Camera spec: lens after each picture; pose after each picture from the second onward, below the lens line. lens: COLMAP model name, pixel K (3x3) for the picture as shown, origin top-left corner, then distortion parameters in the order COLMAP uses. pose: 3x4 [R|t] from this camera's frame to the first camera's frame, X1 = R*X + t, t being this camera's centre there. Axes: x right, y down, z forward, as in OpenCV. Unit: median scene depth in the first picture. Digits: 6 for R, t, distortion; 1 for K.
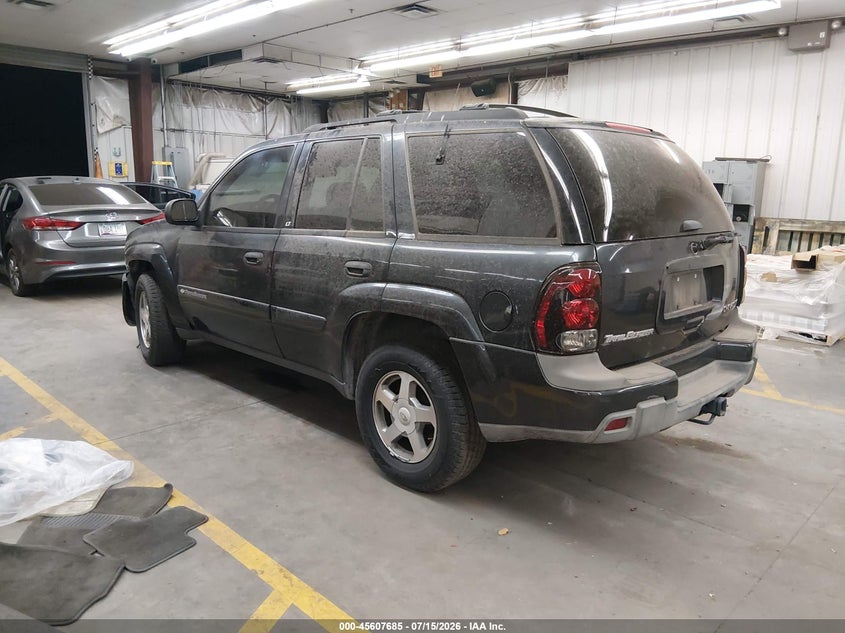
lens RADIAL K [[638.7, 0, 429.3], [0, 638.7, 312.5], [0, 0, 1]] dist [0.113394, -0.196787]
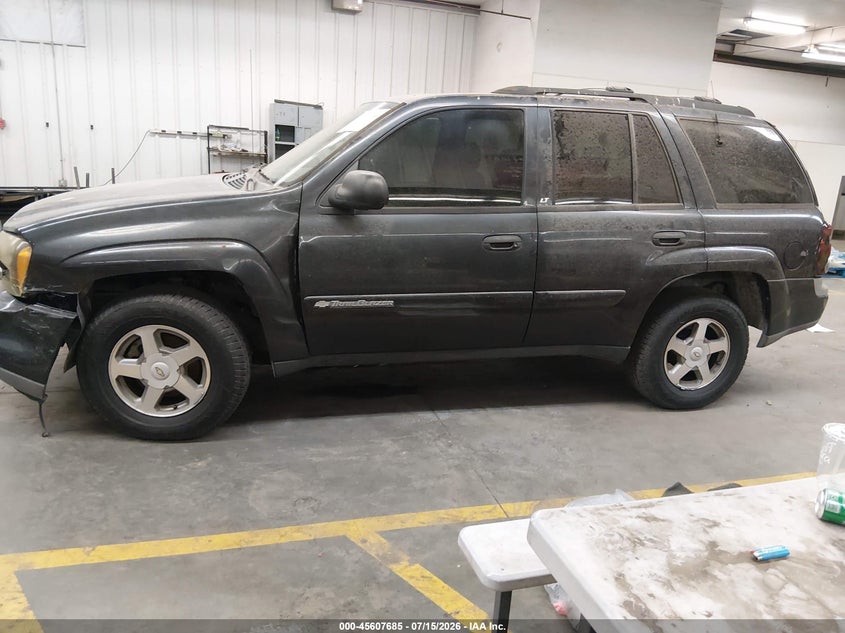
lens RADIAL K [[638.7, 0, 429.3], [0, 638.7, 312.5], [0, 0, 1]] dist [0.113394, -0.196787]
pose [[0.492555, -0.211484, 0.844194, -1.056563], [0.112279, 0.977360, 0.179334, -0.156869], [-0.863008, 0.006453, 0.505149, 0.649975]]
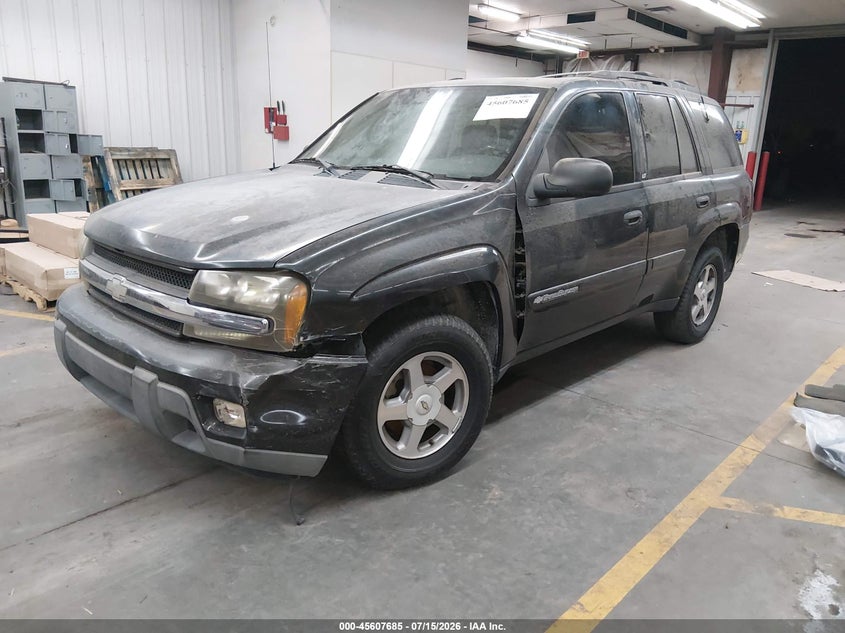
lens RADIAL K [[641.3, 0, 425.3], [0, 641.3, 301.7], [0, 0, 1]] dist [0.115461, -0.193143]
pose [[-0.025774, -0.267983, 0.963079, -1.192455], [0.158037, 0.950192, 0.268627, -0.267413], [-0.987097, 0.159126, 0.017861, 1.289390]]
